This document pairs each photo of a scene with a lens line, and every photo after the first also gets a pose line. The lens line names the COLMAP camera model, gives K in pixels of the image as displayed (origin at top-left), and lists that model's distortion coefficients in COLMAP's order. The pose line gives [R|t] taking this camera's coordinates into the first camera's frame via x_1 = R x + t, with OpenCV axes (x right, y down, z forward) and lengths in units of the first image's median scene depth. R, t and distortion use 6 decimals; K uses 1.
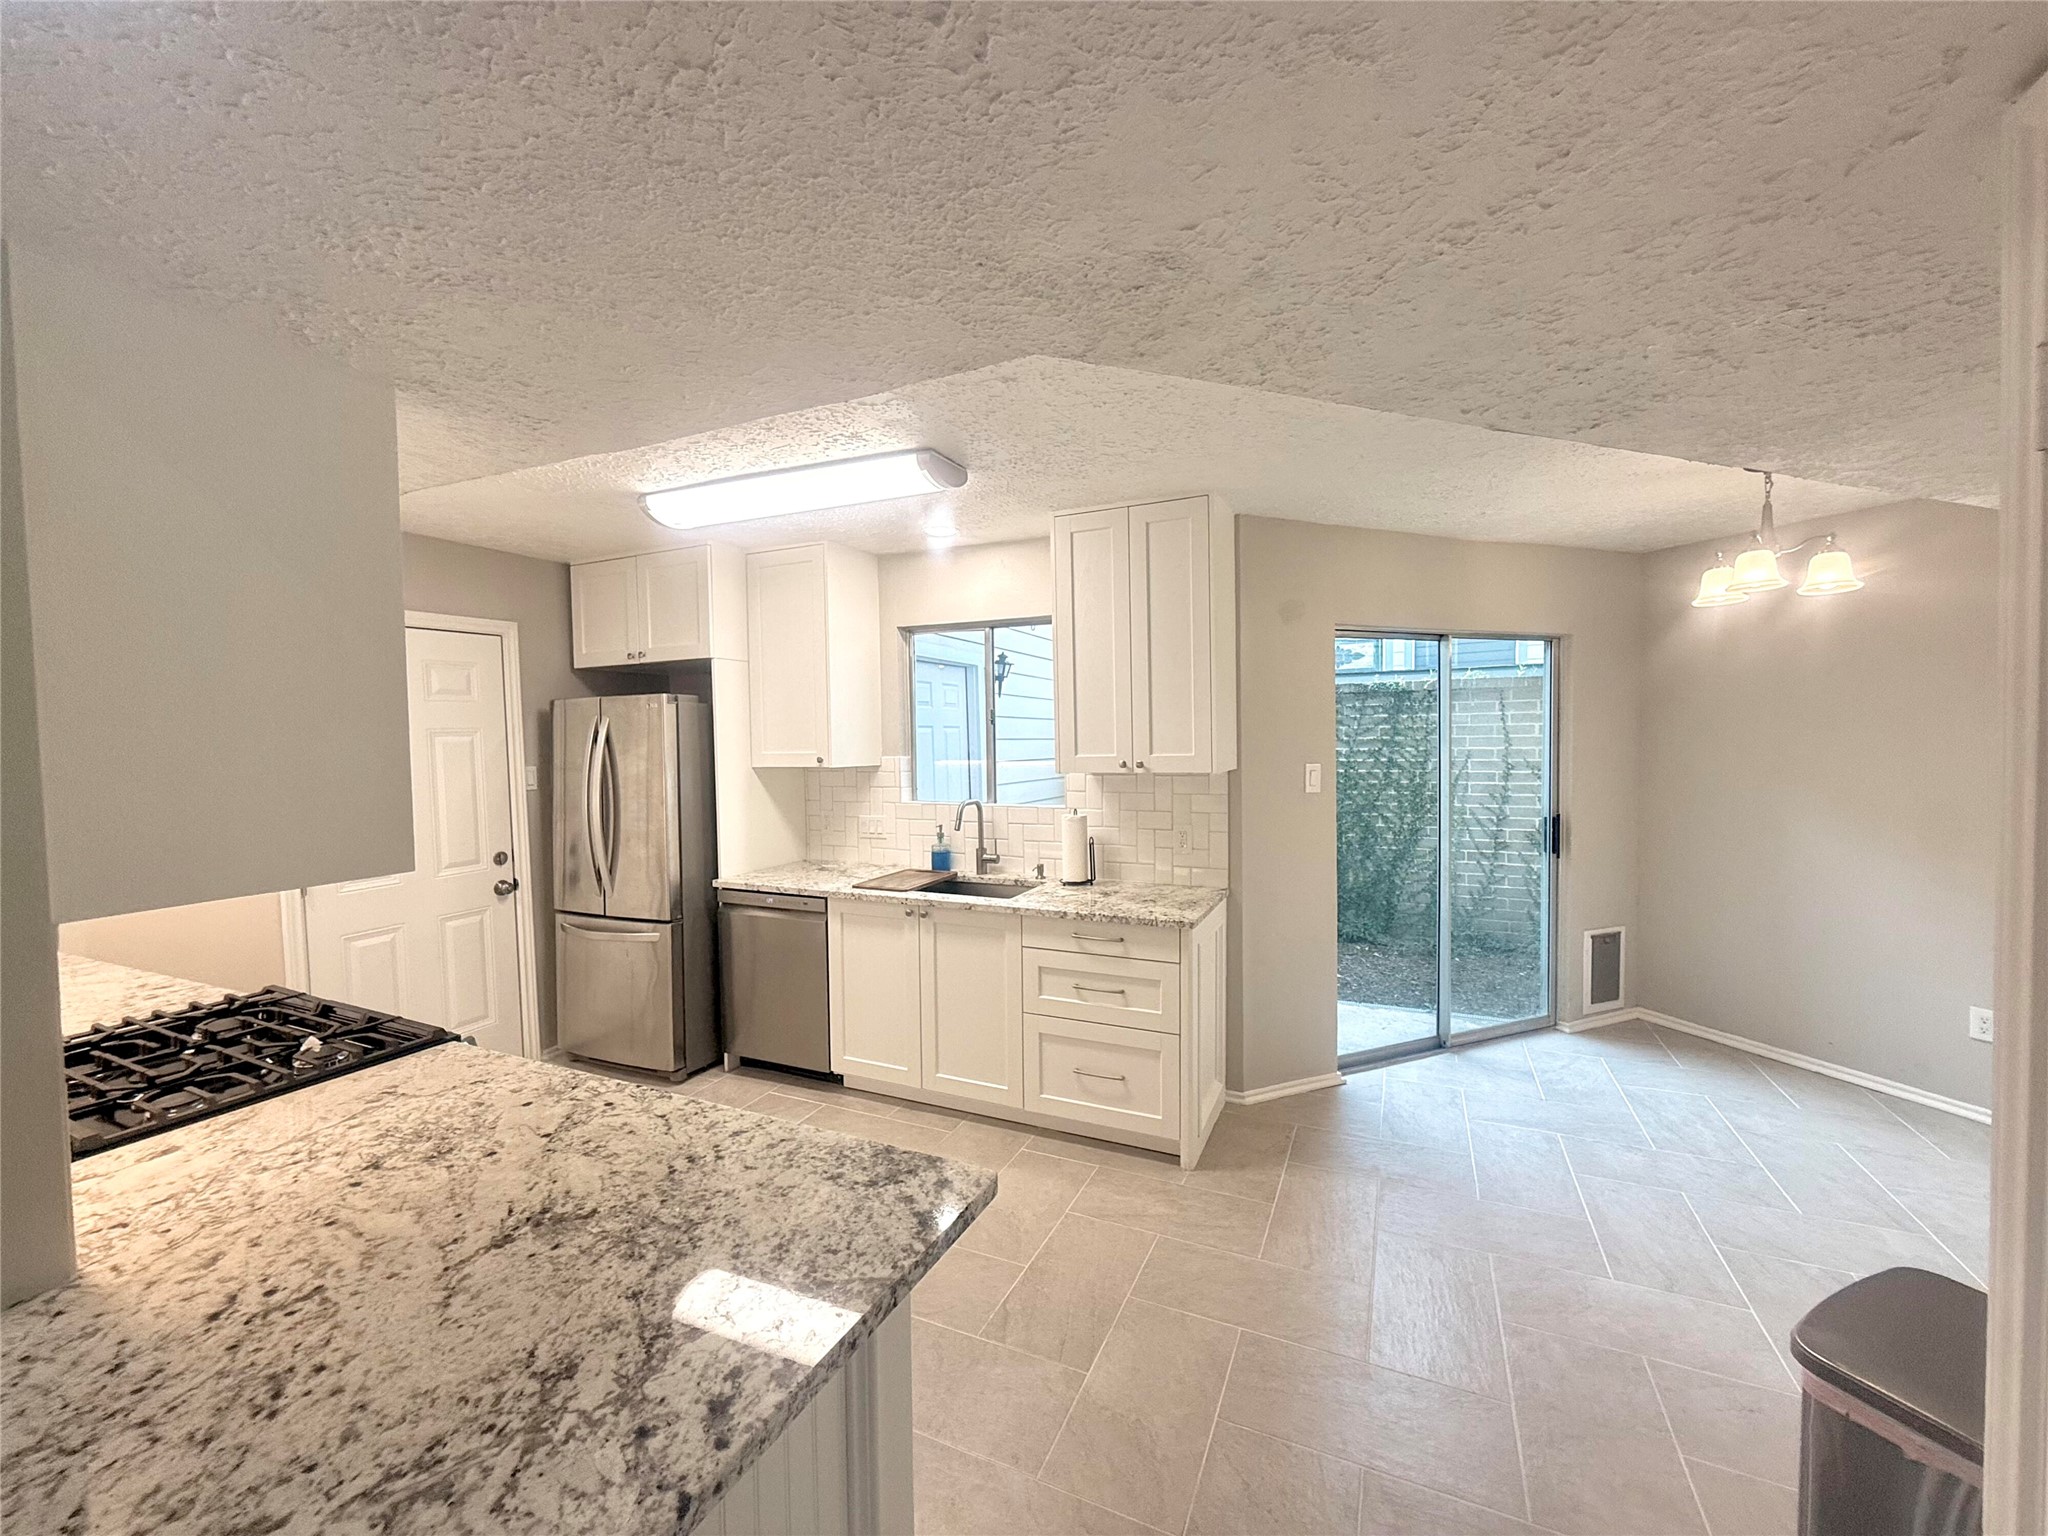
lens RADIAL K [[816.0, 0, 1030.7], [0, 816.0, 771.9], [0, 0, 1]] dist [-0.000705, 0.000286]
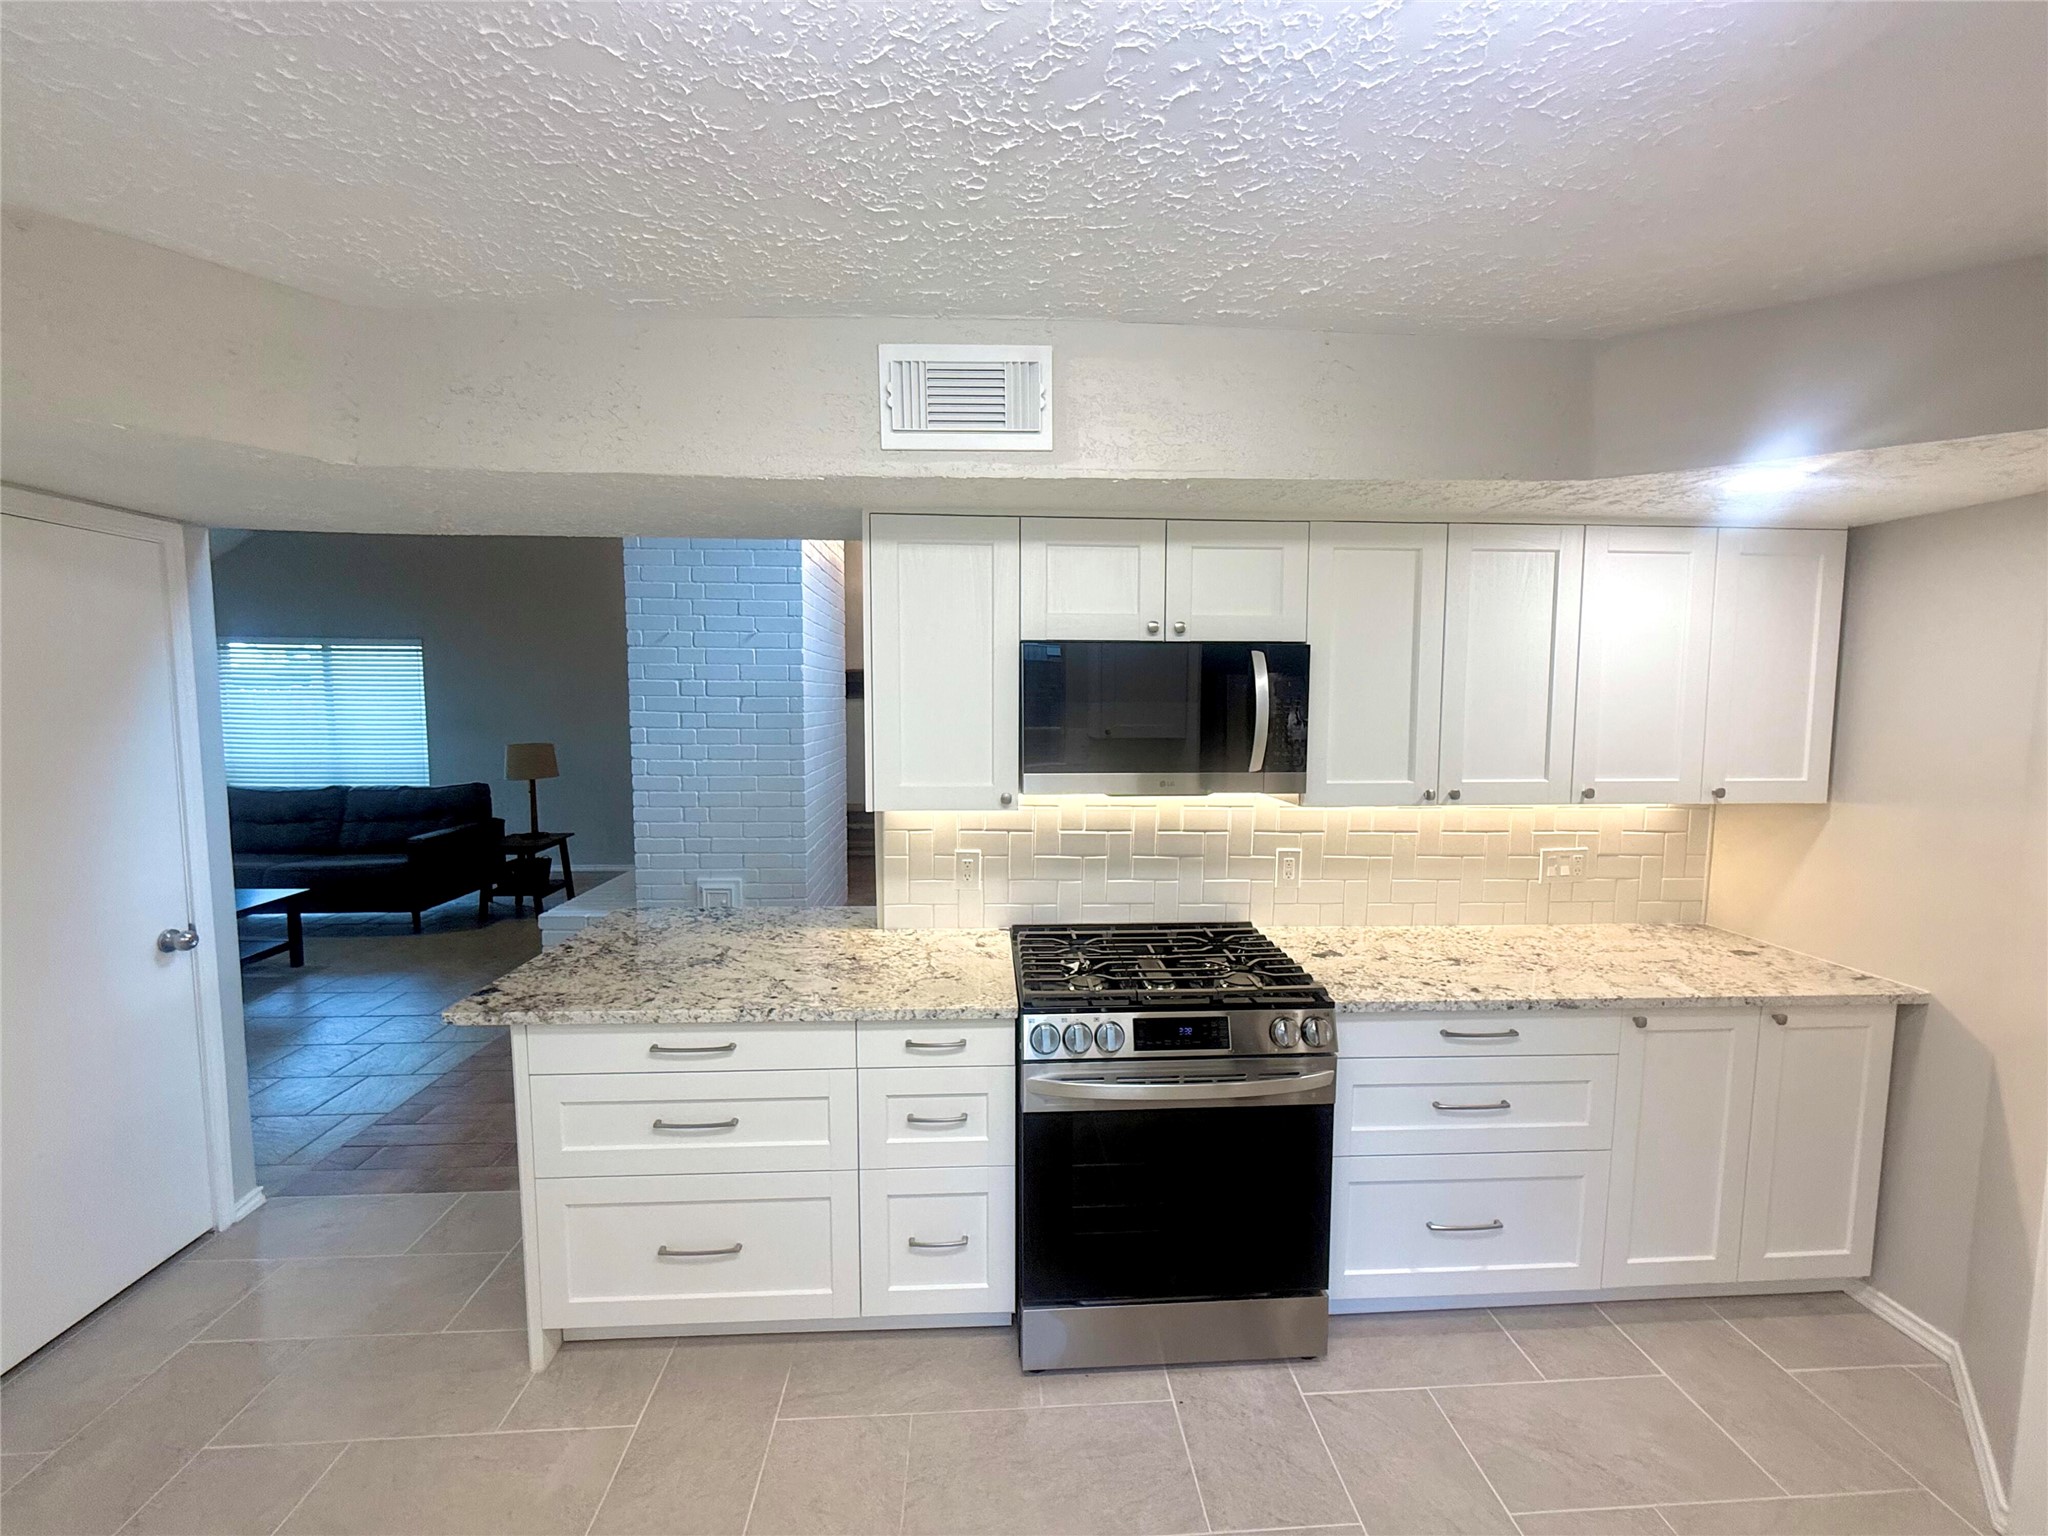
lens RADIAL K [[816.0, 0, 1029.1], [0, 816.0, 772.8], [0, 0, 1]] dist [-0.000705, 0.000286]
pose [[-0.880718, 0.052303, -0.470744, -0.109962], [-0.014620, 0.990408, 0.137395, -0.068439], [0.473415, 0.127888, -0.871506, 0.971512]]
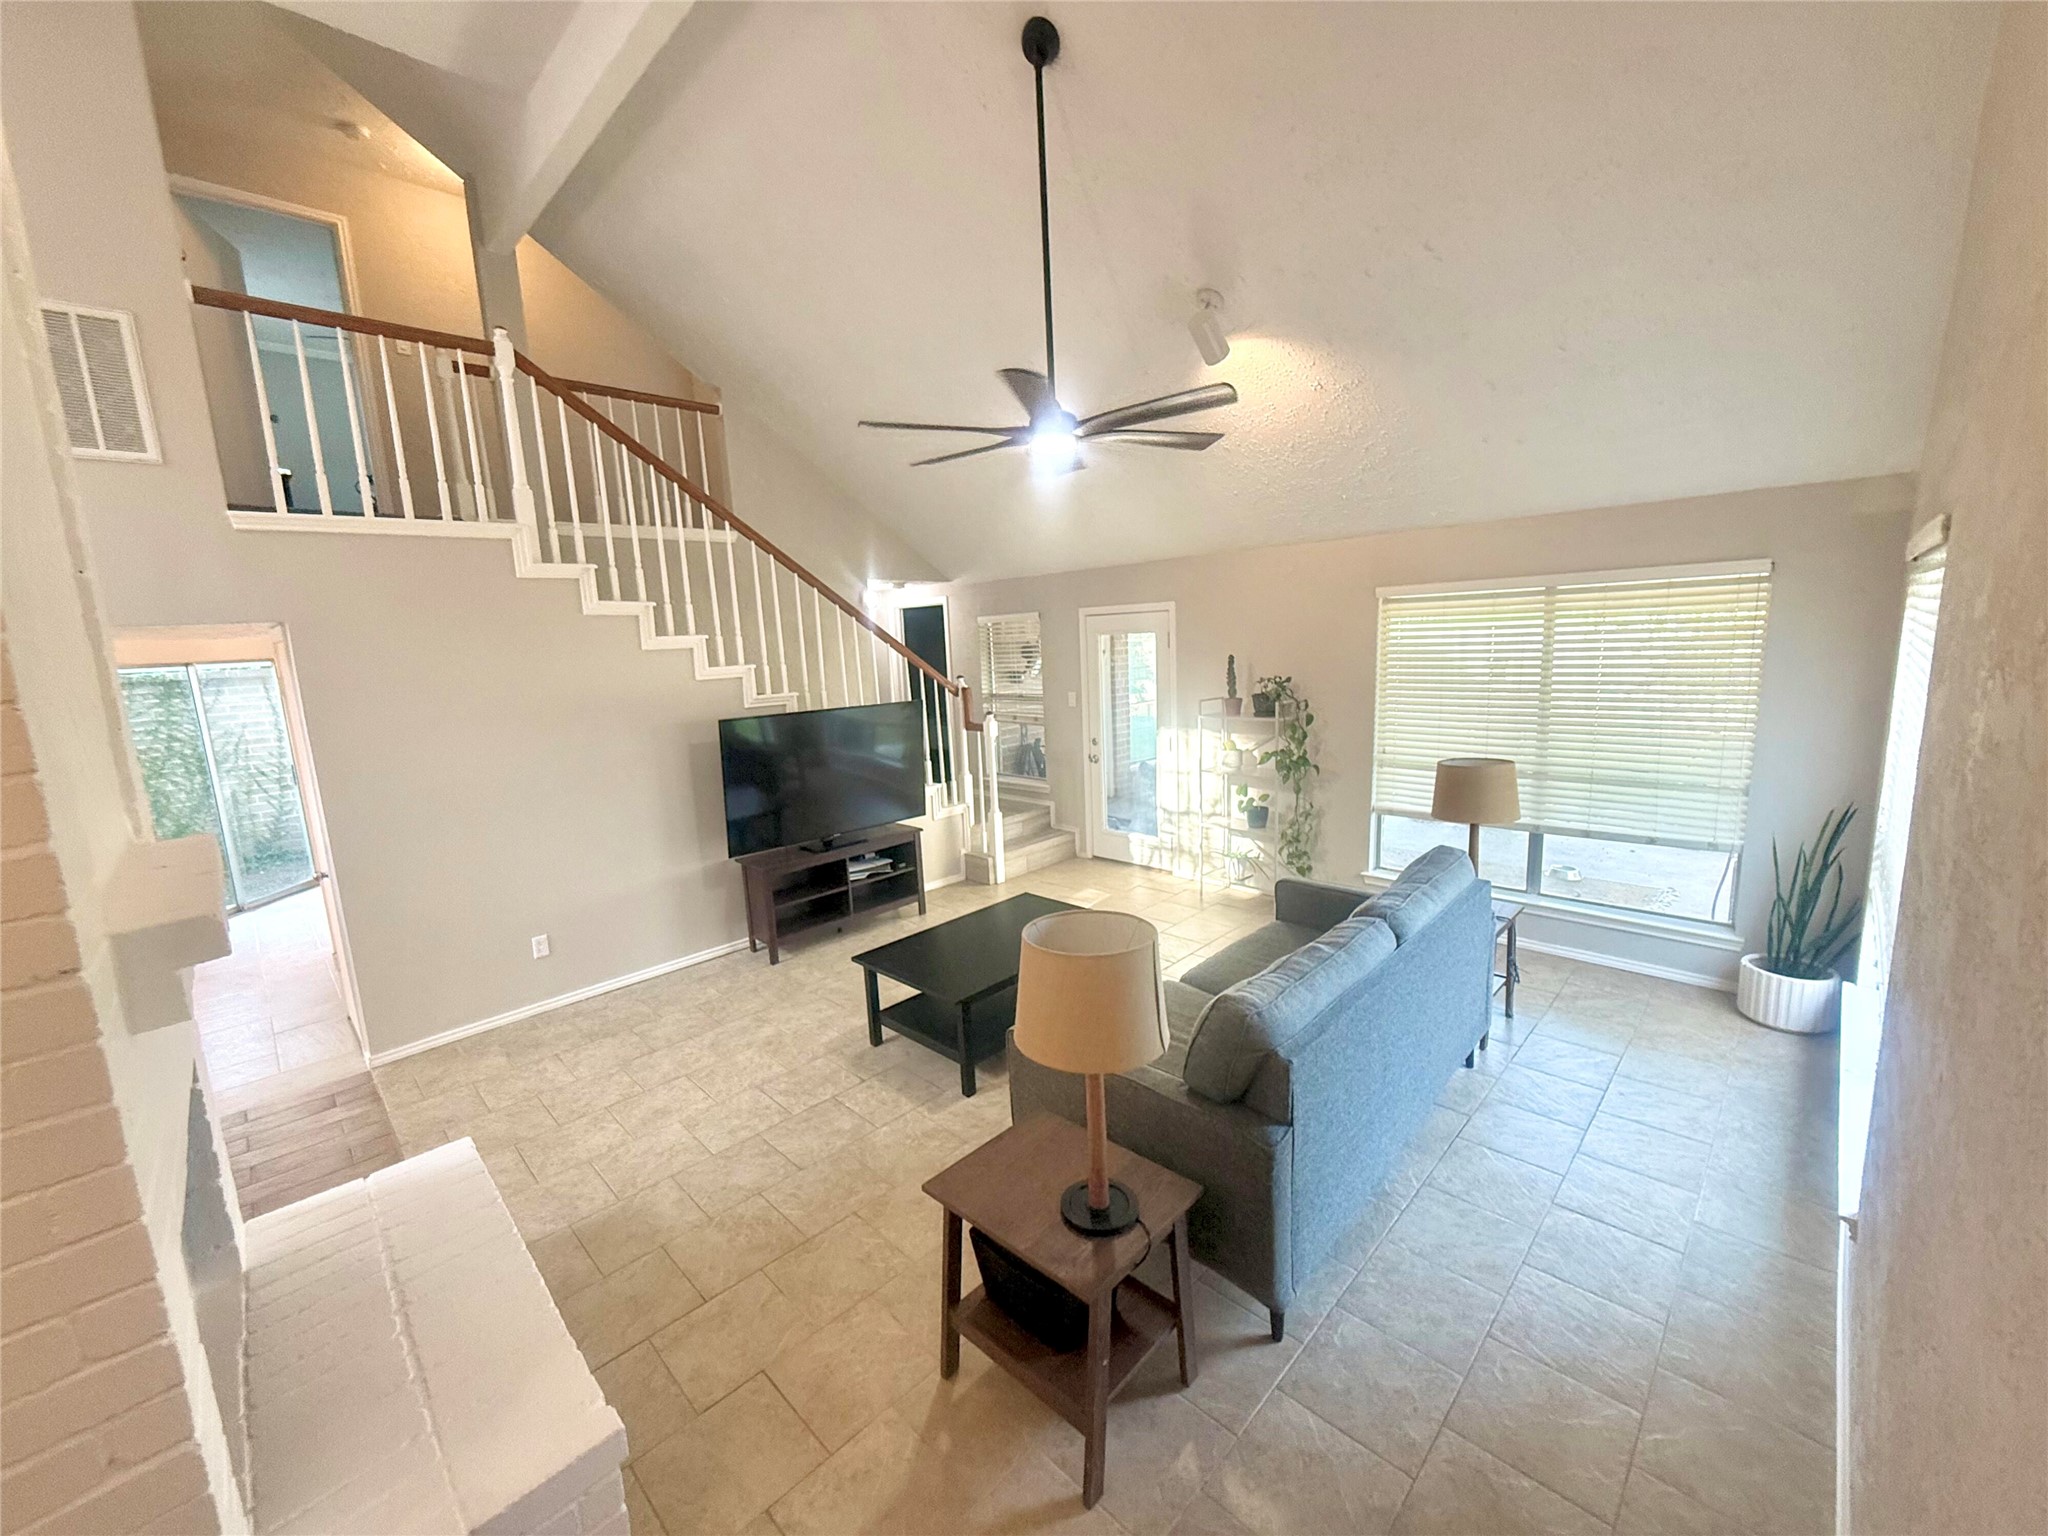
lens RADIAL K [[816.0, 0, 1029.2], [0, 816.0, 767.2], [0, 0, 1]] dist [-0.000705, 0.000286]
pose [[0.348962, -0.151873, 0.924749, -0.488951], [0.081893, 0.987948, 0.131350, -0.043892], [-0.933552, 0.029894, 0.357193, -1.254414]]
